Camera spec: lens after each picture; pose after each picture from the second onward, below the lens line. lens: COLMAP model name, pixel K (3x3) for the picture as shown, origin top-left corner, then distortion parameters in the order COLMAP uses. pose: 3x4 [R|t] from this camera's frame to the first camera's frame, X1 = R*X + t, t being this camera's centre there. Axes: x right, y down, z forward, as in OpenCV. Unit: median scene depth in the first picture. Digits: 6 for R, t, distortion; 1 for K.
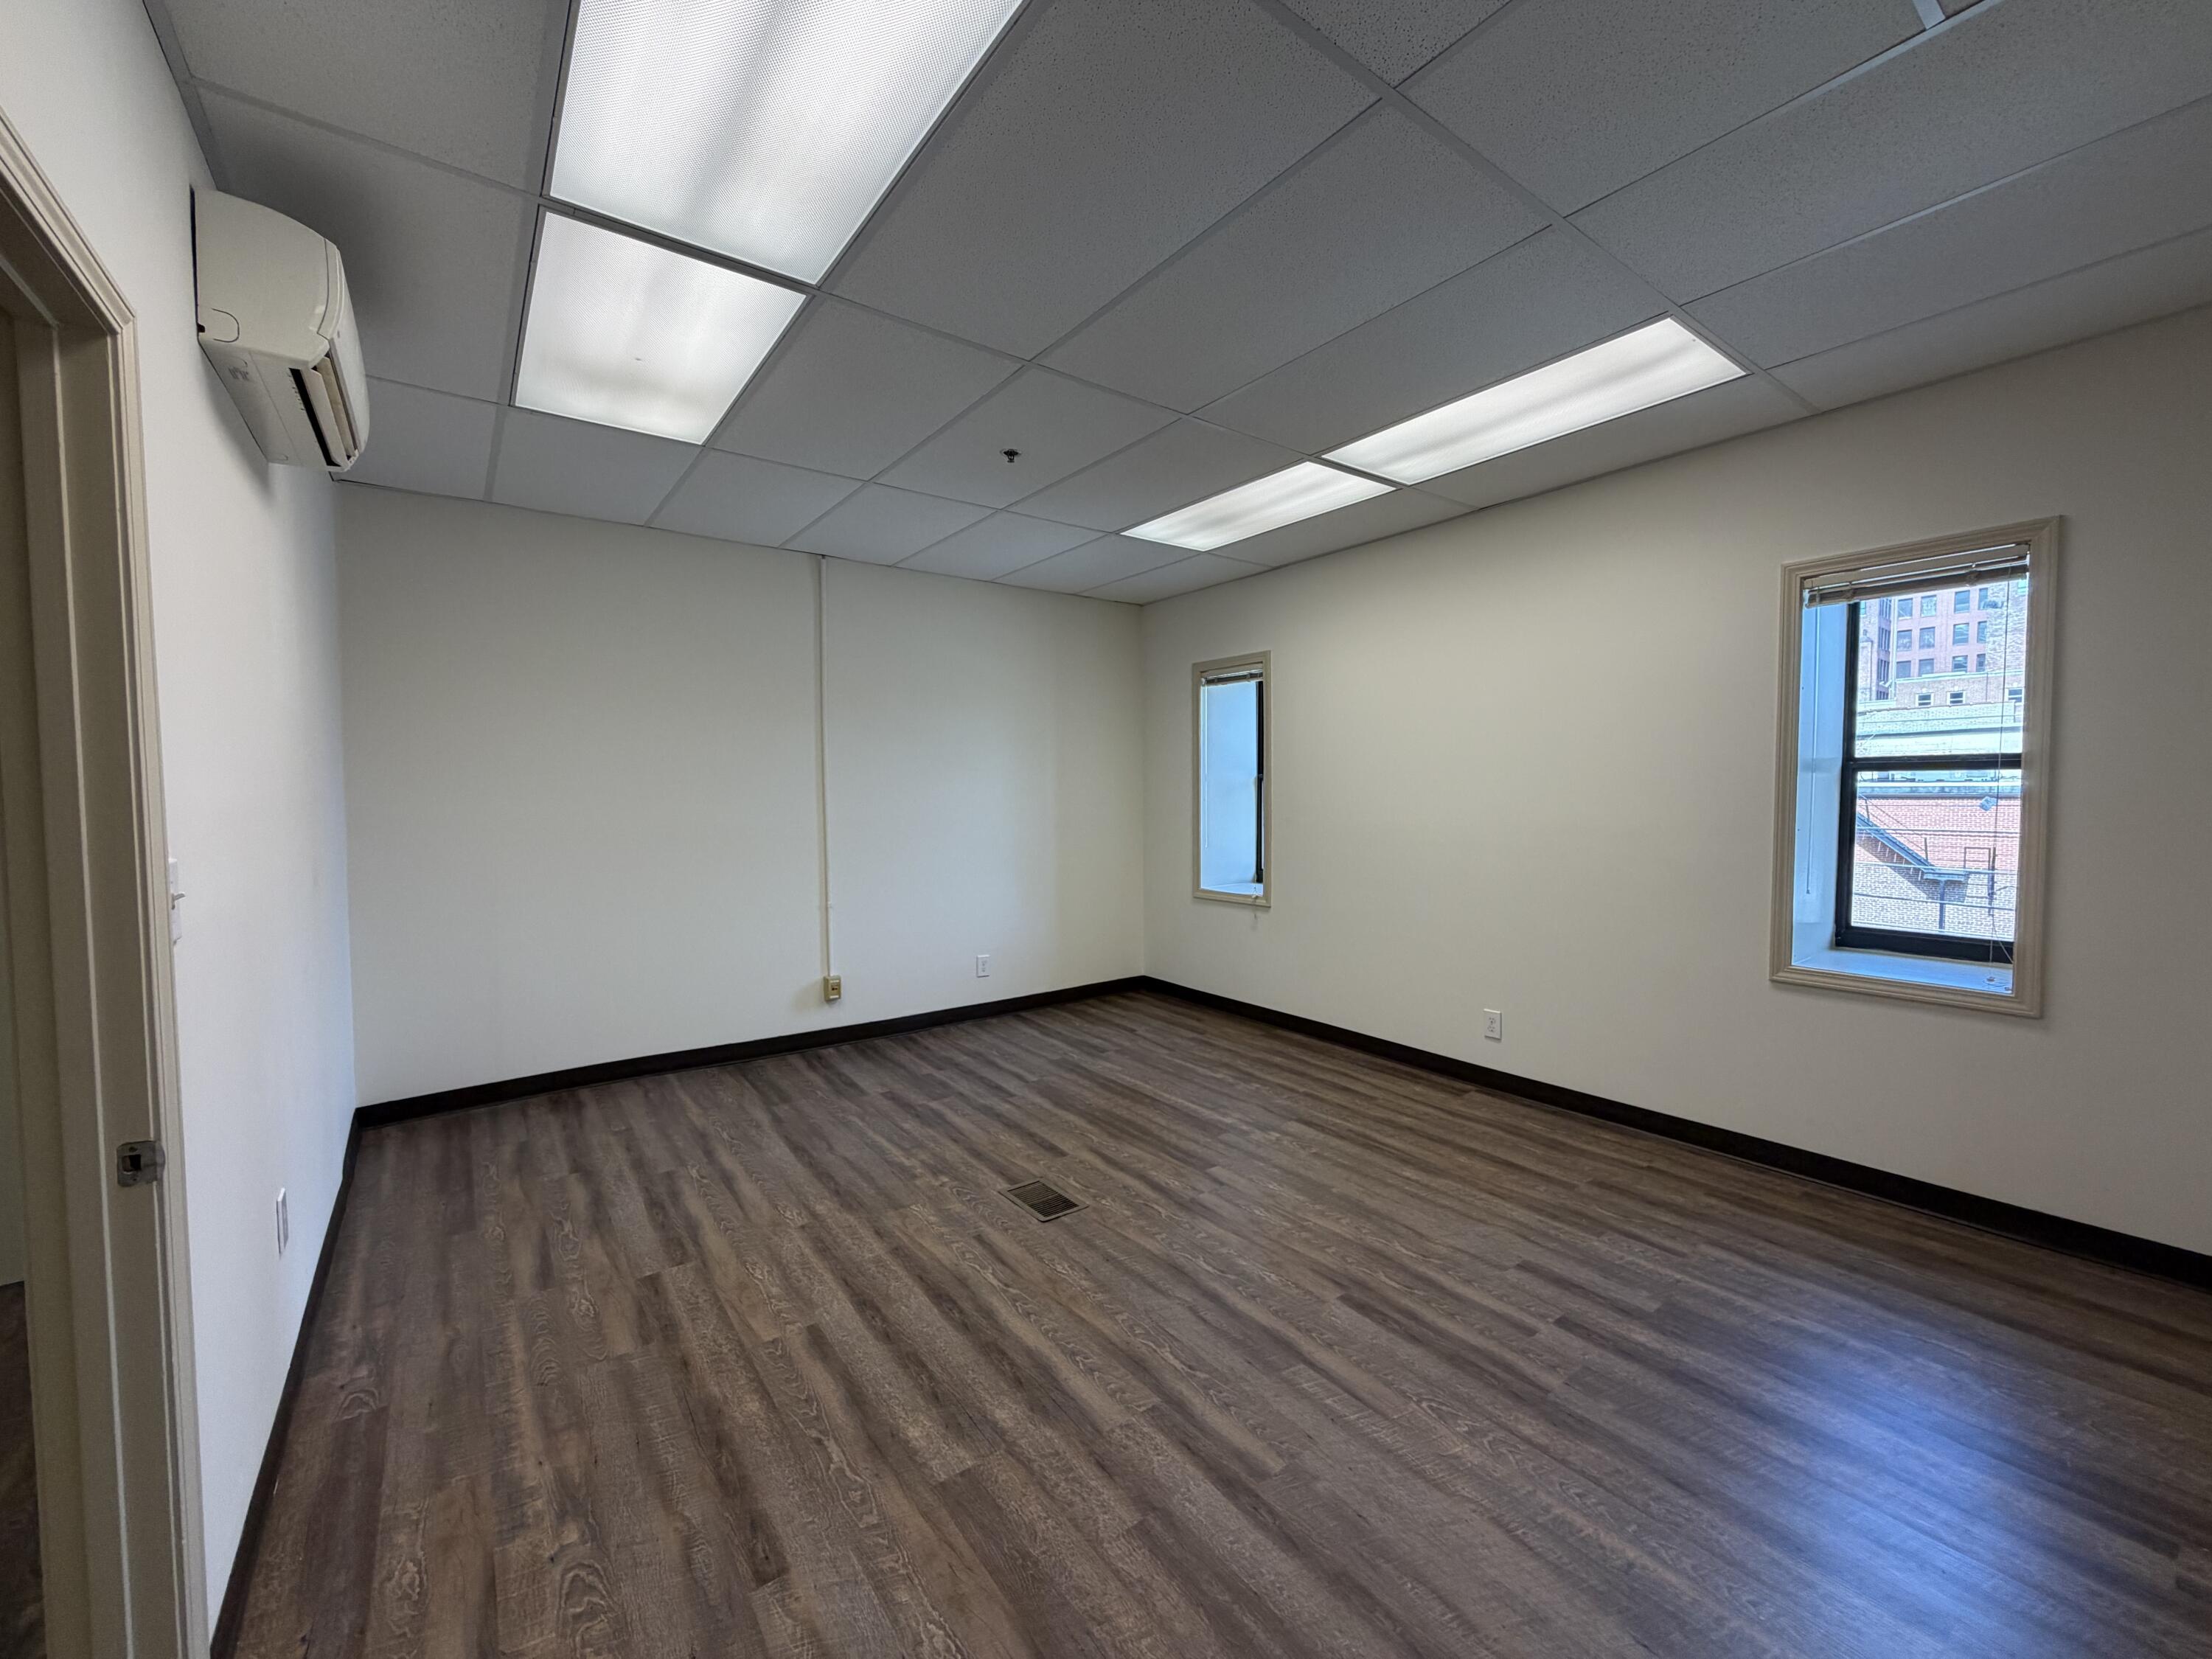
lens RADIAL K [[882.4, 0, 1099.8], [0, 882.4, 829.1], [0, 0, 1]] dist [-0.000021, 0.000654]
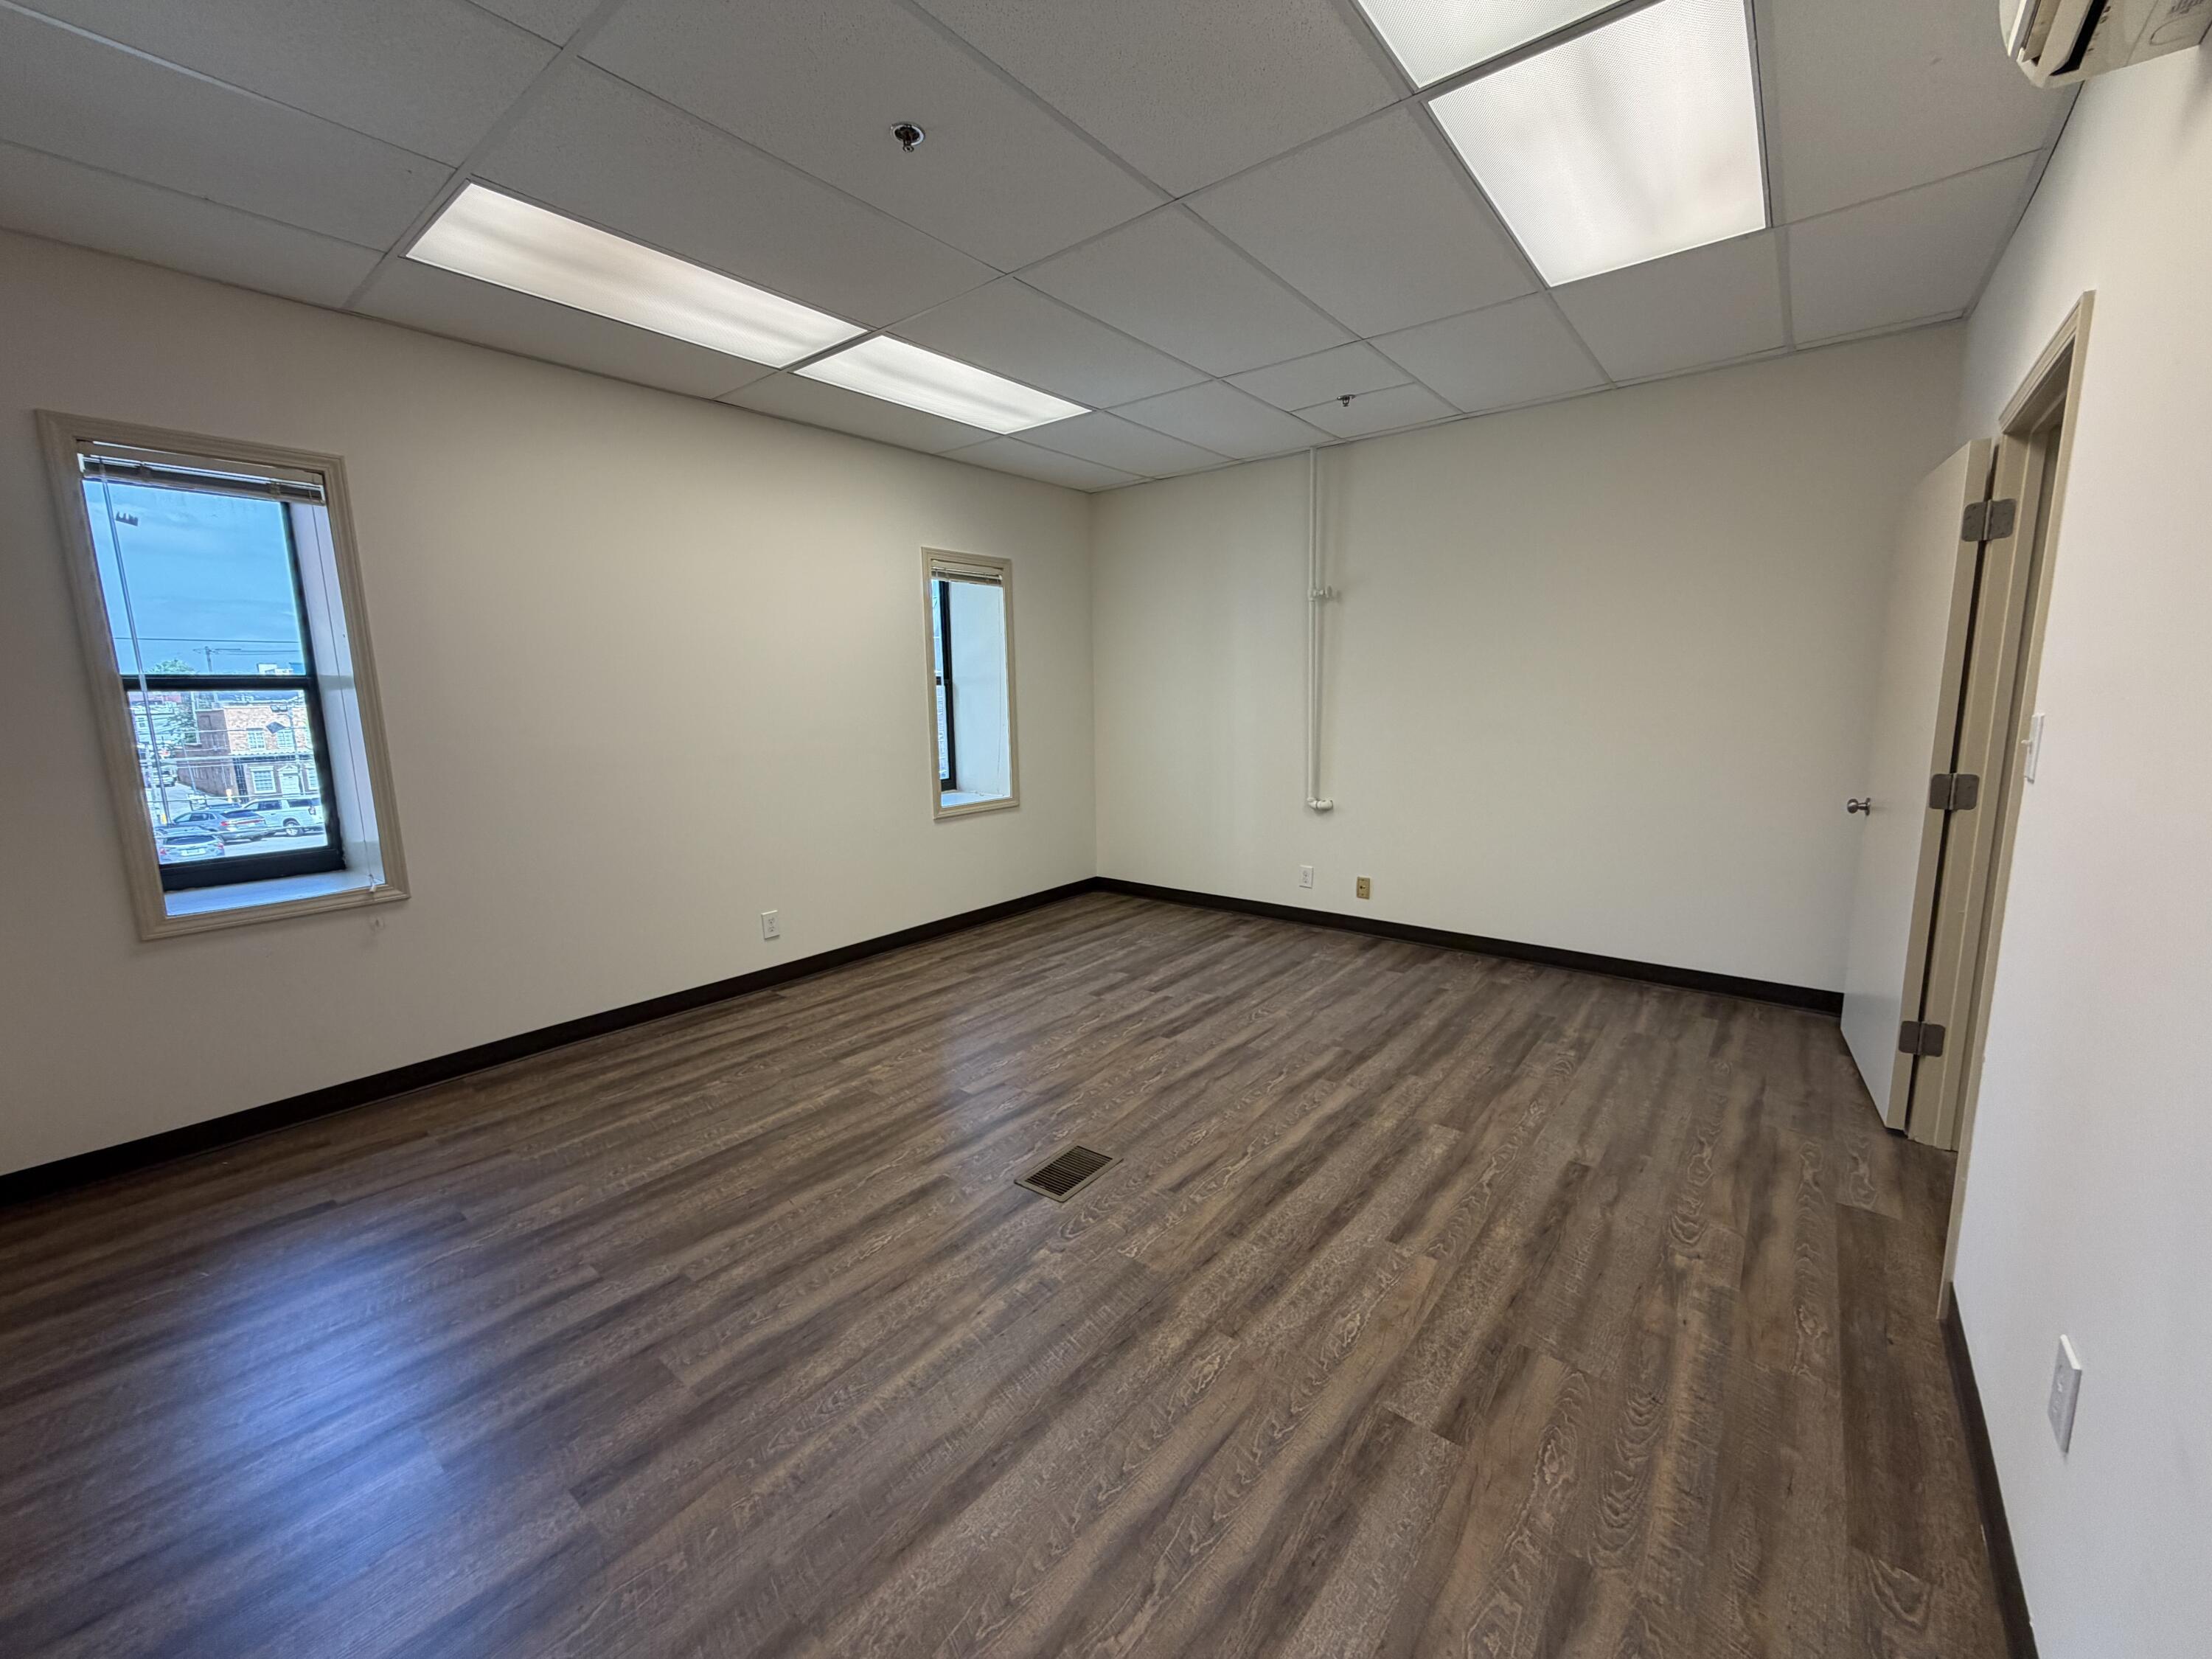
lens RADIAL K [[882.4, 0, 1100.6], [0, 882.4, 828.1], [0, 0, 1]] dist [-0.000021, 0.000654]
pose [[-0.259617, -0.135136, 0.956210, -0.969532], [0.064170, 0.985558, 0.156706, -0.046207], [-0.963577, 0.102044, -0.247196, 1.316381]]
